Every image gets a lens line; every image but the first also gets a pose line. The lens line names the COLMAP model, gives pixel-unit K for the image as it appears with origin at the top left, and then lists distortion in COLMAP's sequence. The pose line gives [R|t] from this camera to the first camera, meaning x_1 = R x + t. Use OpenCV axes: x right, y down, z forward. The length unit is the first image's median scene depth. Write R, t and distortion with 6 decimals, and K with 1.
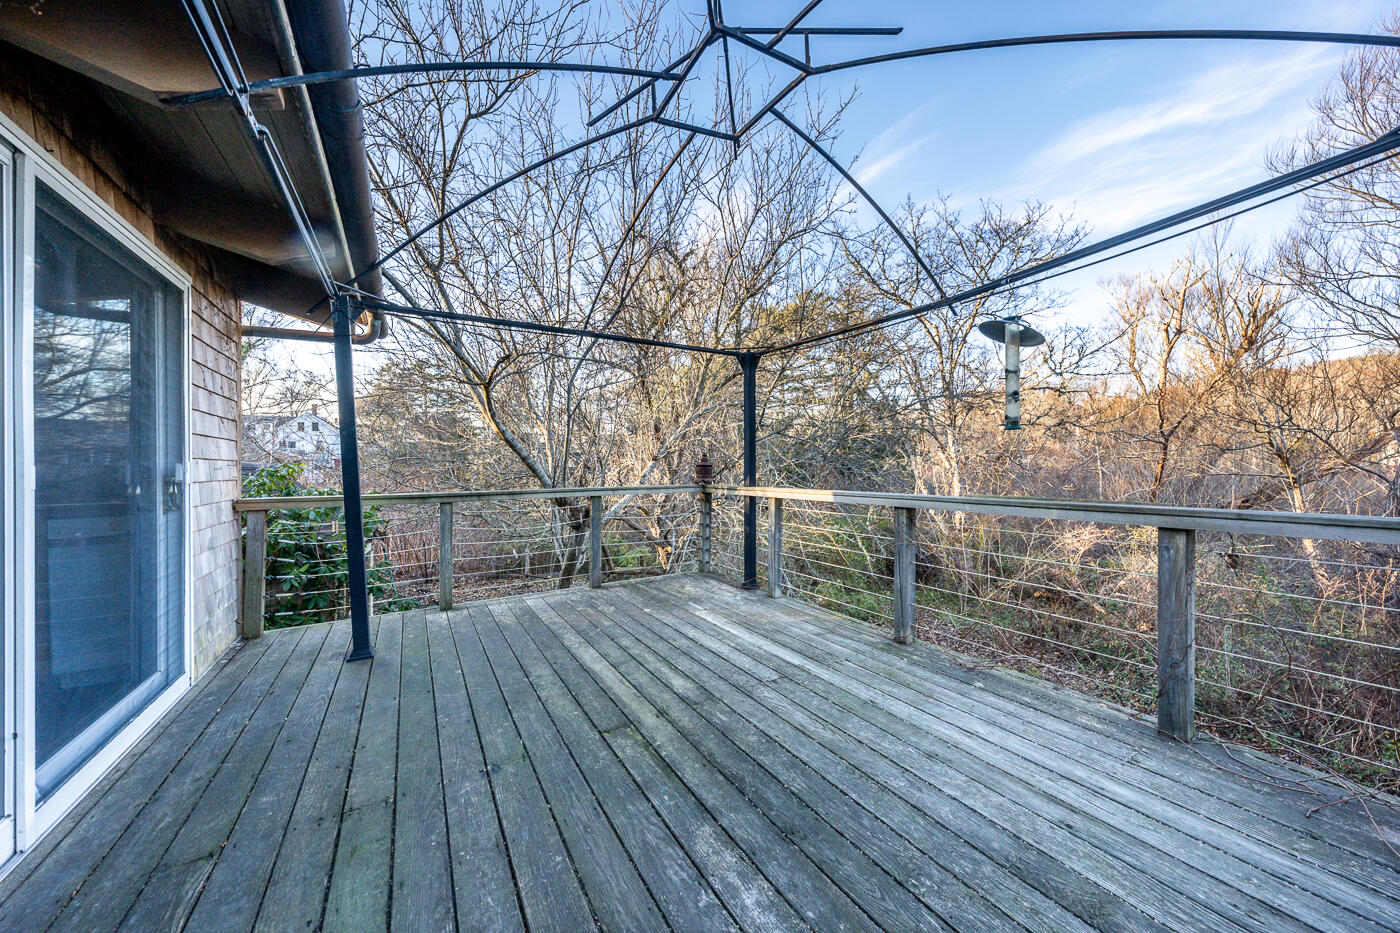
lens RADIAL K [[481.7, 0, 695.1], [0, 481.7, 464.9], [0, 0, 1]] dist [-0.001973, -0.000426]
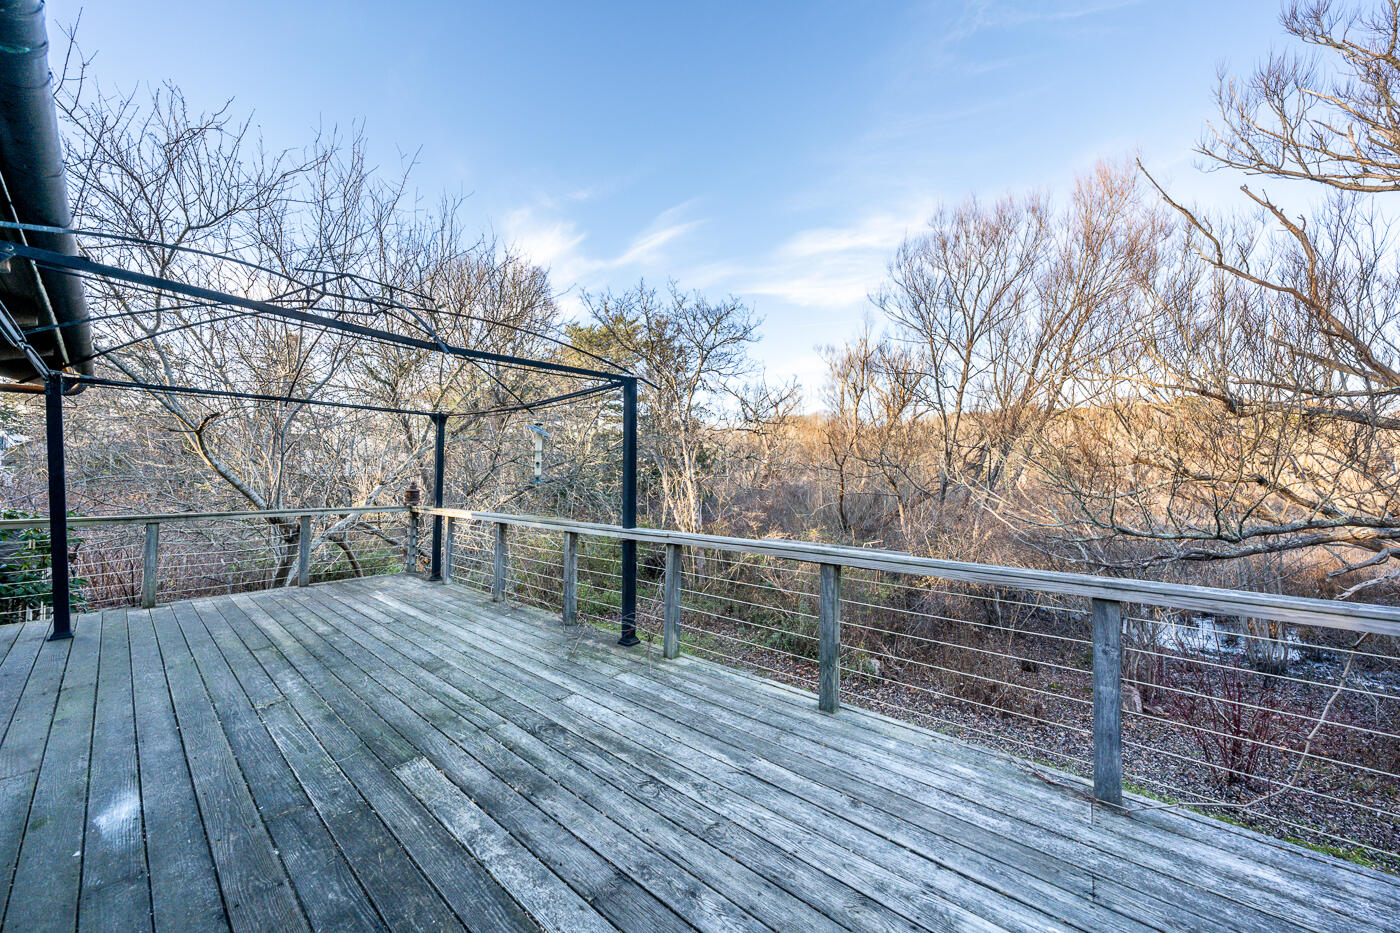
lens RADIAL K [[481.7, 0, 695.5], [0, 481.7, 465.9], [0, 0, 1]] dist [-0.001973, -0.000426]
pose [[0.940661, 0.025296, 0.338404, 0.450082], [-0.018041, 0.999535, -0.024568, -0.075389], [-0.338868, 0.017005, 0.940680, -0.769245]]
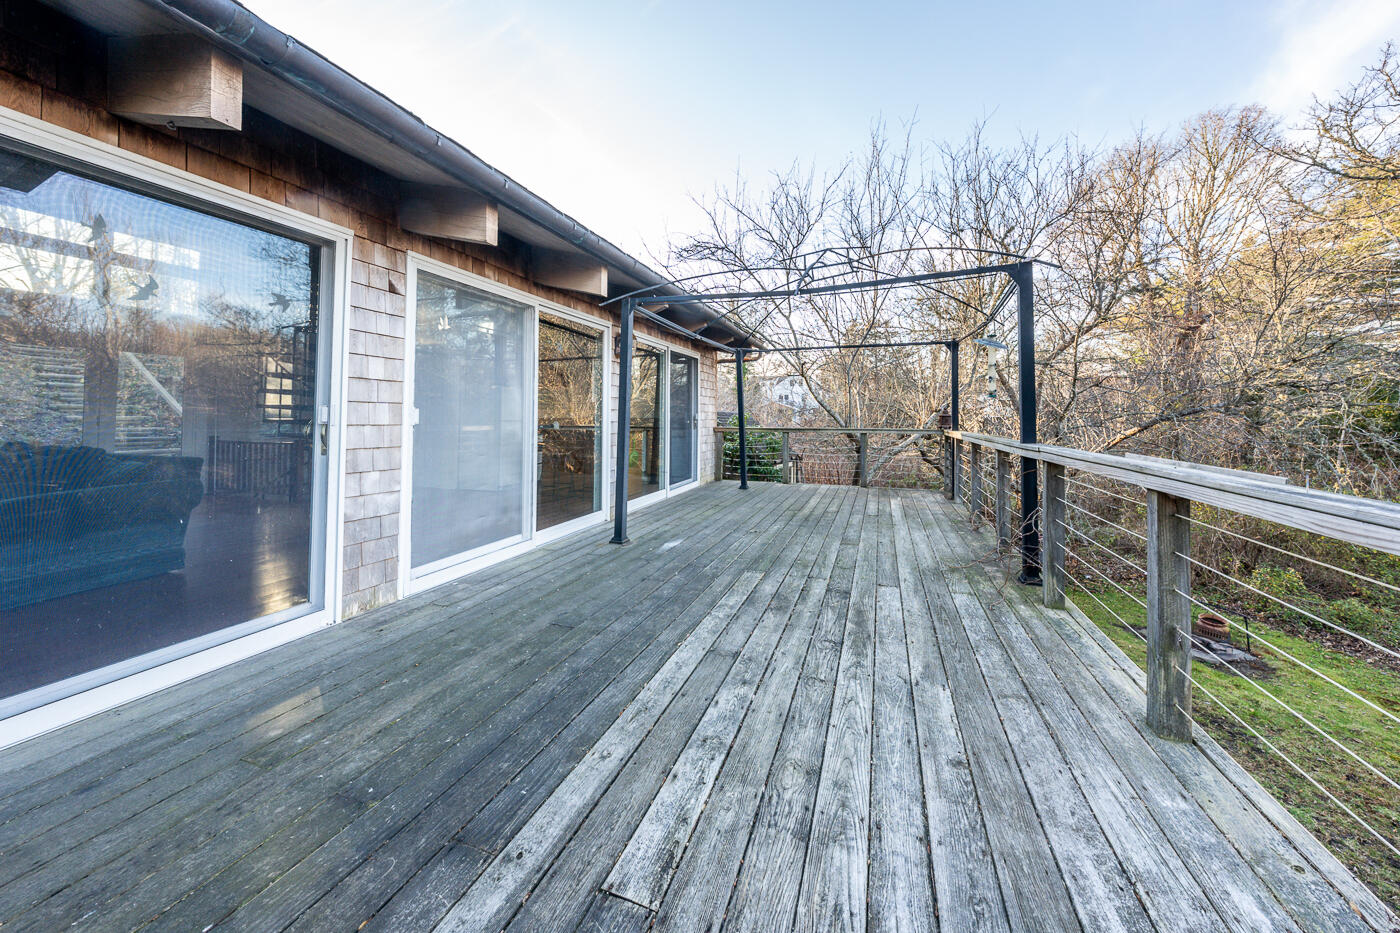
lens RADIAL K [[481.7, 0, 681.8], [0, 481.7, 401.1], [0, 0, 1]] dist [-0.001973, -0.000426]
pose [[0.627598, -0.011092, -0.778458, 0.949234], [-0.004285, 0.999834, -0.017701, -0.021305], [0.778526, 0.014445, 0.627447, -0.765452]]
